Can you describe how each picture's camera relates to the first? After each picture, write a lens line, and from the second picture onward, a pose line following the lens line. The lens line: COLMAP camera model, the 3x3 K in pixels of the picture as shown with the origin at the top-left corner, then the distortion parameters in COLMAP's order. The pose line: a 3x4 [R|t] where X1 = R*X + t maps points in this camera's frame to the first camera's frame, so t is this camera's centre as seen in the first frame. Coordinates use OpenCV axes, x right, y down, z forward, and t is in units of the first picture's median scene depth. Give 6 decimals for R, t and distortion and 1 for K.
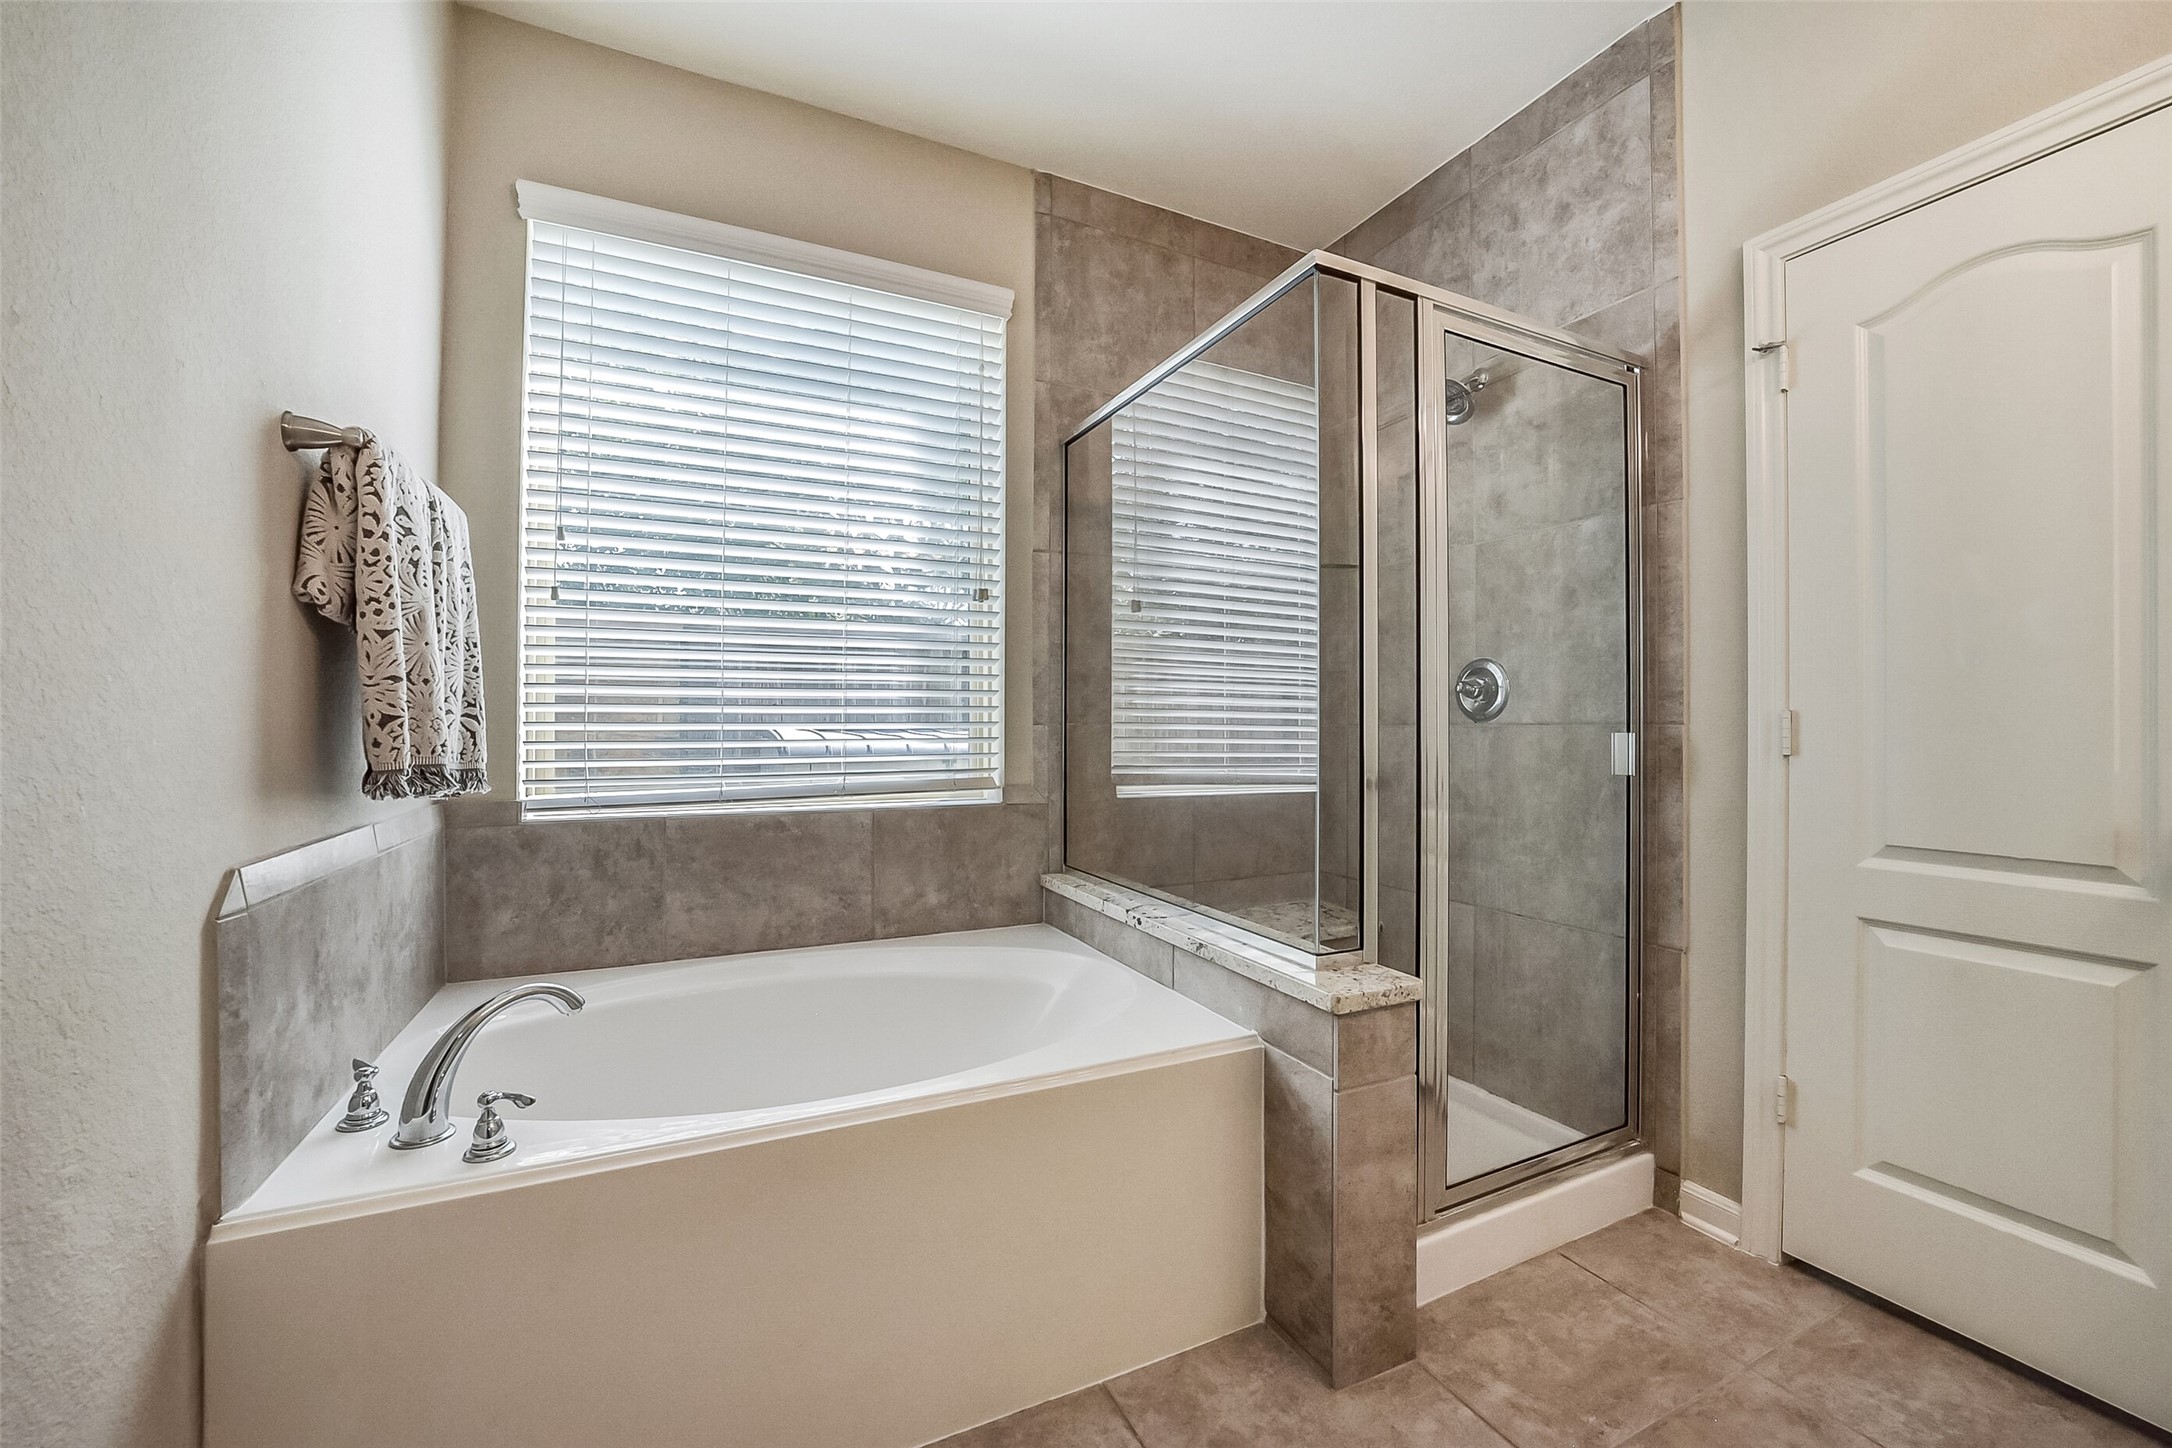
lens RADIAL K [[860.7, 0, 1091.9], [0, 860.7, 717.3], [0, 0, 1]] dist [-0.025455, 0.005915]
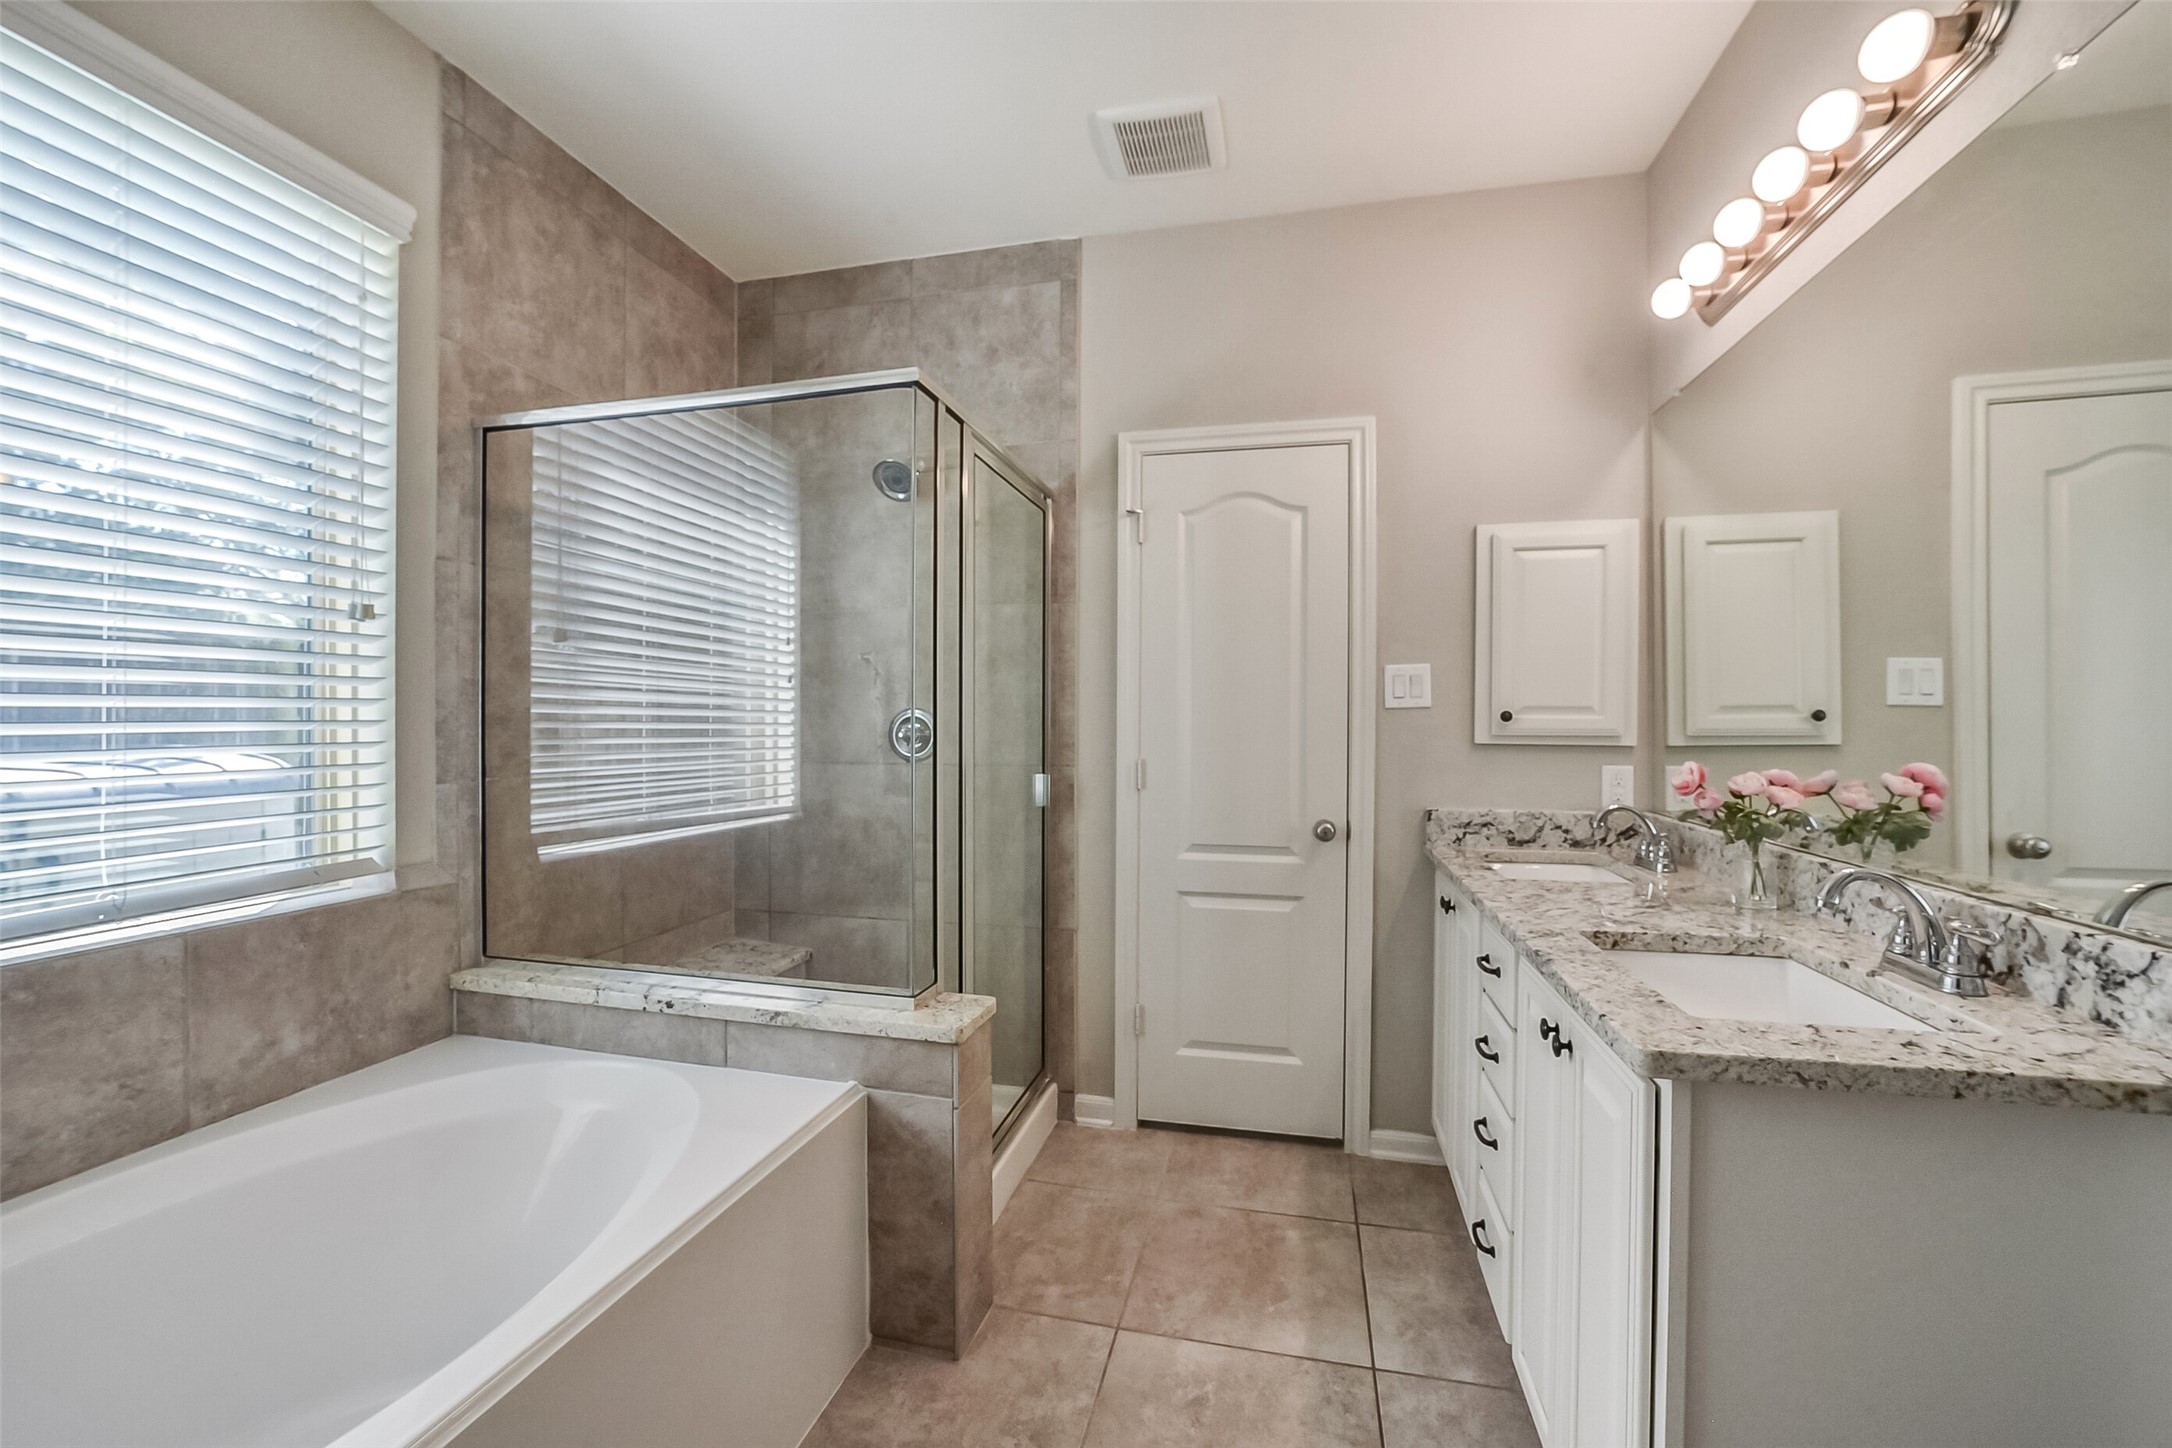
lens RADIAL K [[860.7, 0, 1095.5], [0, 860.7, 728.9], [0, 0, 1]] dist [-0.025455, 0.005915]
pose [[0.645242, -0.005235, 0.763961, -0.291651], [-0.008402, 0.999867, 0.013949, -0.061245], [-0.763932, -0.015419, 0.645112, 0.063013]]
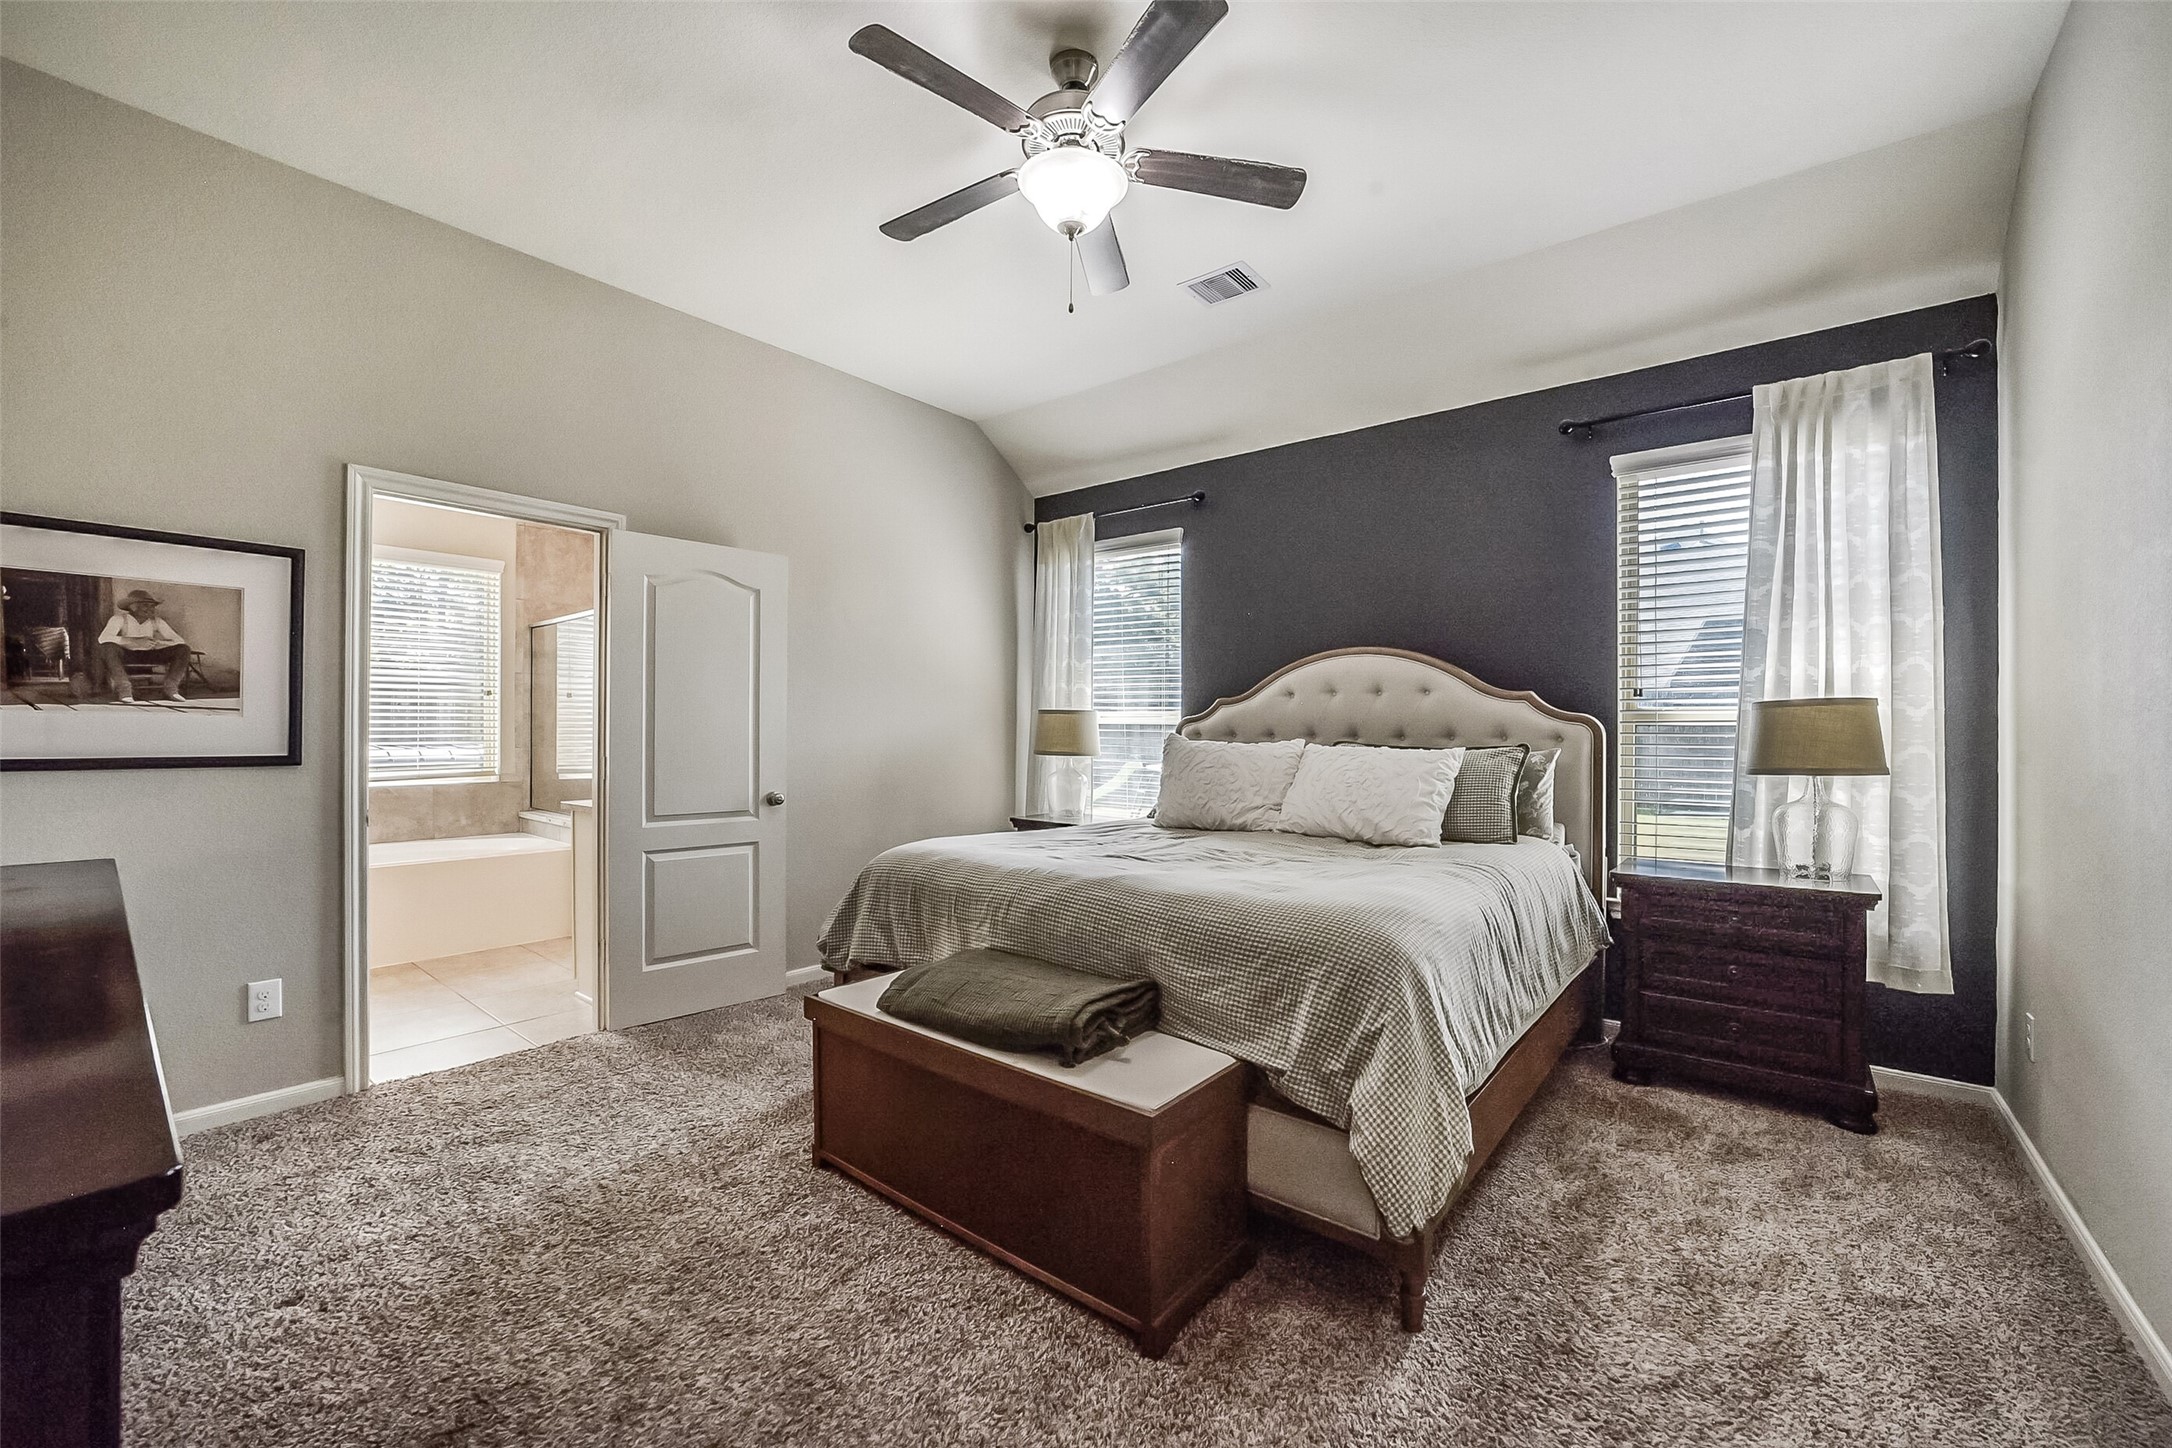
lens RADIAL K [[860.7, 0, 1075.1], [0, 860.7, 728.9], [0, 0, 1]] dist [-0.025455, 0.005915]
pose [[0.917169, -0.000894, 0.398498, 0.436777], [-0.003016, 0.999953, 0.009185, -0.074740], [-0.398488, -0.009626, 0.917123, -1.863364]]
